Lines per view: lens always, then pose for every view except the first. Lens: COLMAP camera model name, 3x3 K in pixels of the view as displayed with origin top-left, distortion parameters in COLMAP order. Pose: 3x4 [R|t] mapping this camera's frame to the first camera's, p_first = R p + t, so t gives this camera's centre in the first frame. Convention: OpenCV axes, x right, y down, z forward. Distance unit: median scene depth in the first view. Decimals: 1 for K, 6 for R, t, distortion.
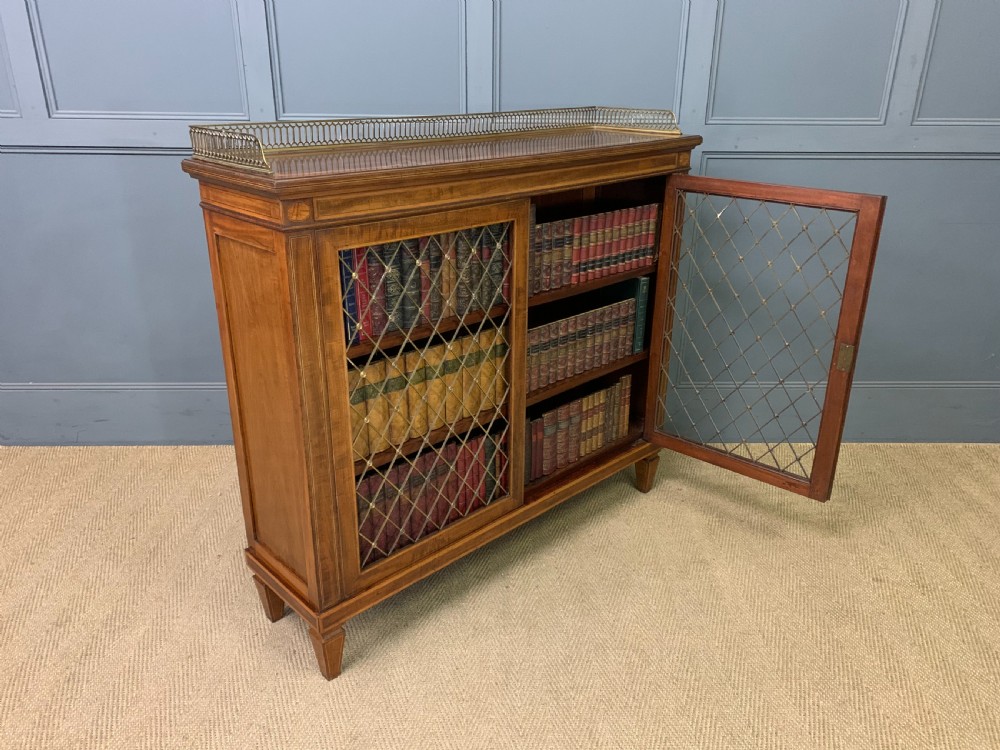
lens RADIAL K [[776.8, 0, 503.6], [0, 776.8, 368.7], [0, 0, 1]] dist [0.027124, -0.021173]
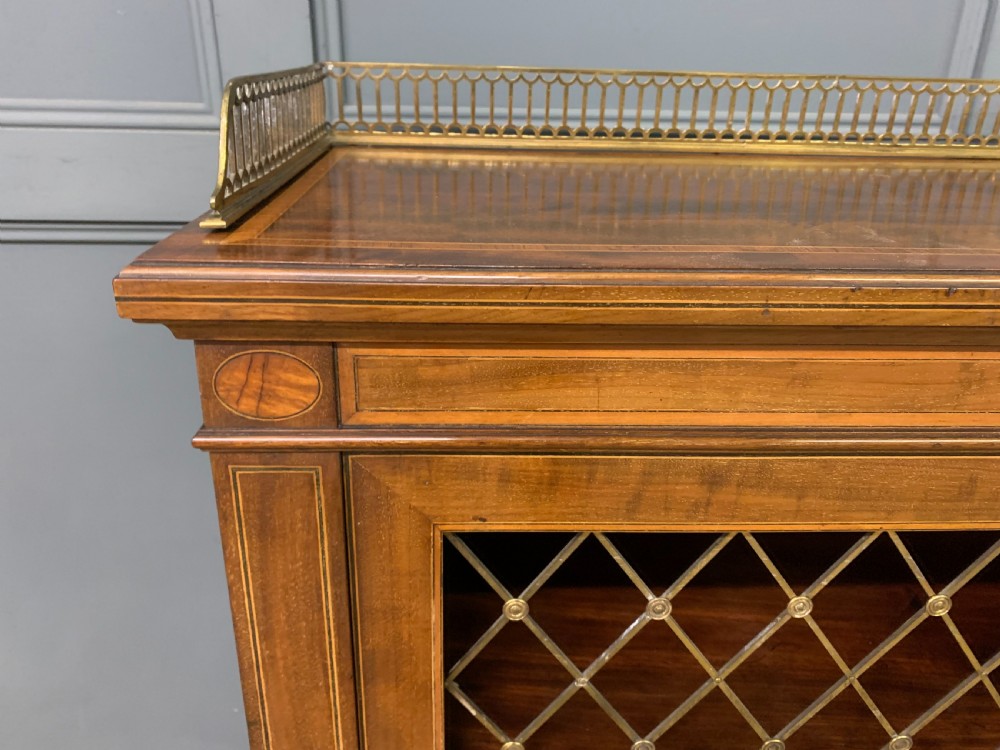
lens RADIAL K [[776.8, 0, 507.7], [0, 776.8, 371.1], [0, 0, 1]] dist [0.027124, -0.021173]
pose [[0.748535, 0.267417, -0.606781, -0.039623], [-0.258144, 0.960404, 0.104813, -0.195967], [0.610783, 0.078181, 0.787929, 0.656011]]
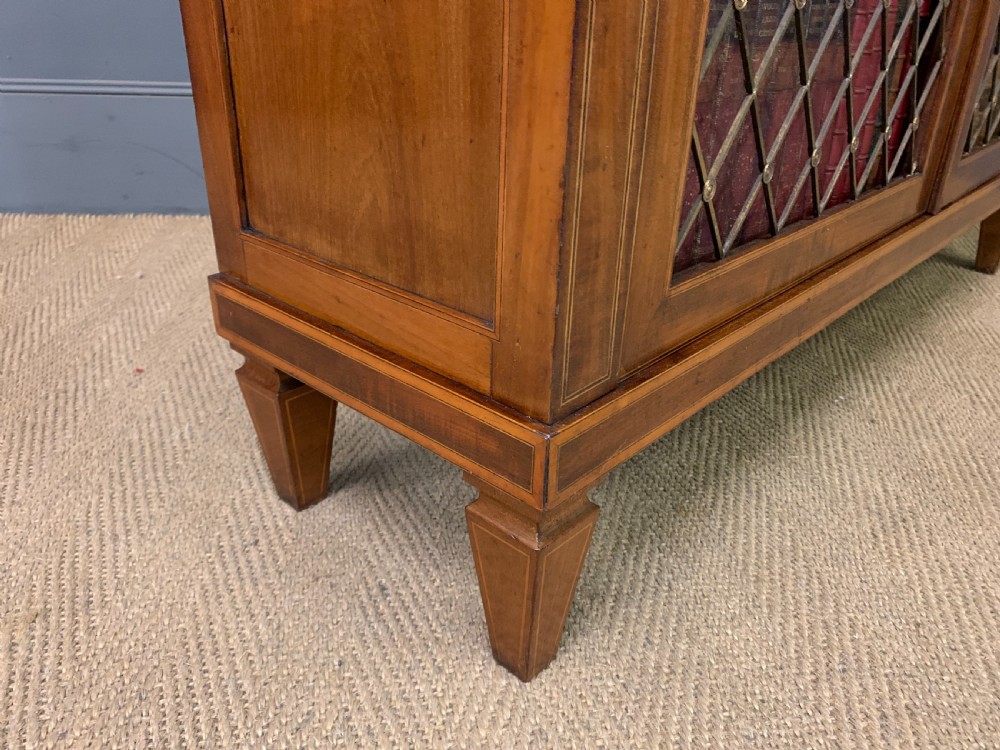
lens RADIAL K [[776.8, 0, 499.7], [0, 776.8, 379.3], [0, 0, 1]] dist [0.027124, -0.021173]
pose [[0.997820, -0.015024, 0.064262, -0.250541], [0.009607, 0.996437, 0.083795, 0.262698], [-0.065292, -0.082995, 0.994409, 0.719415]]
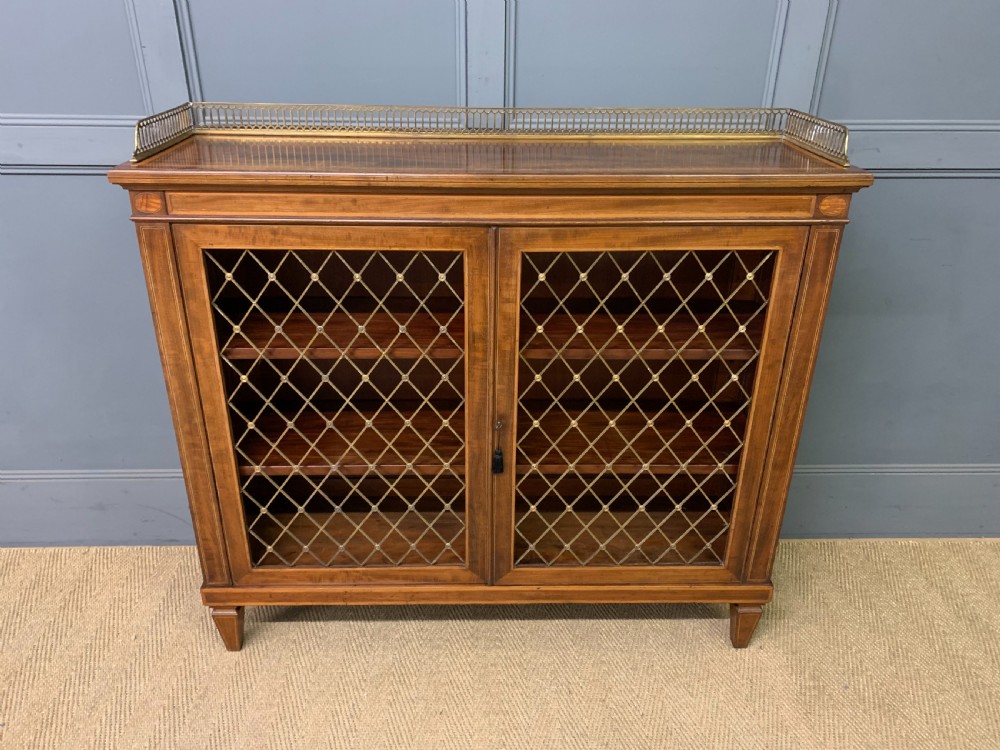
lens RADIAL K [[776.8, 0, 494.7], [0, 776.8, 366.8], [0, 0, 1]] dist [0.027124, -0.021173]
pose [[0.730997, 0.292581, -0.616474, 0.560078], [-0.254837, 0.955103, 0.151117, -0.204635], [0.633010, 0.046634, 0.772738, 0.407172]]
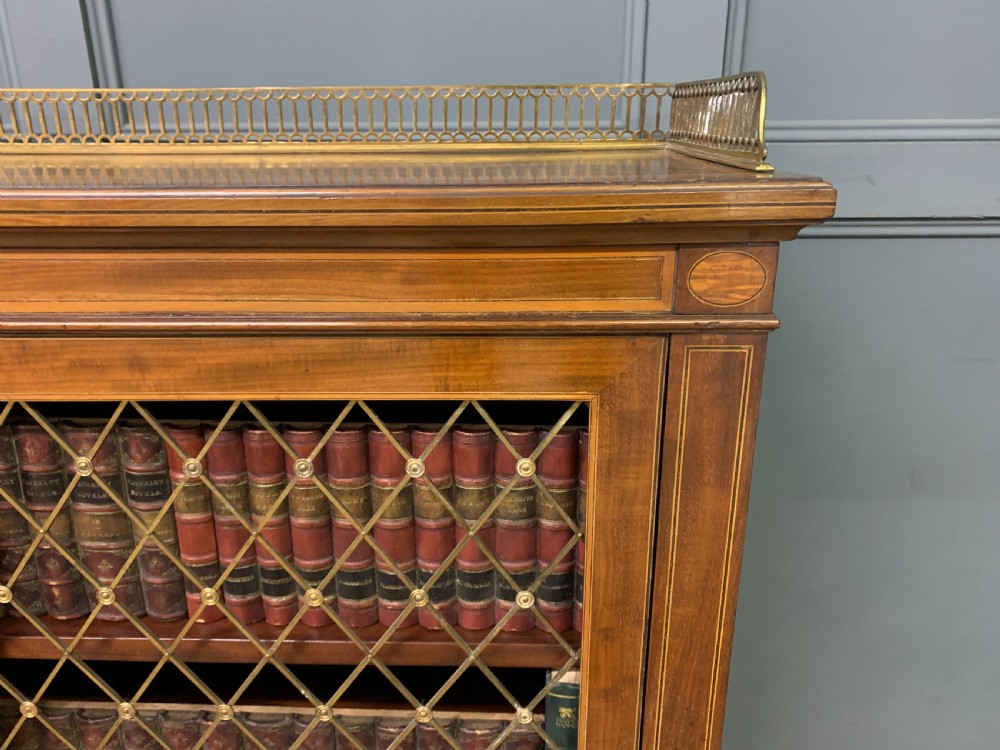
lens RADIAL K [[776.8, 0, 477.1], [0, 776.8, 368.8], [0, 0, 1]] dist [0.027124, -0.021173]
pose [[0.687783, 0.218860, -0.692138, 0.414362], [-0.254658, 0.965617, 0.052280, -0.288406], [0.679782, 0.140301, 0.719870, 0.964363]]
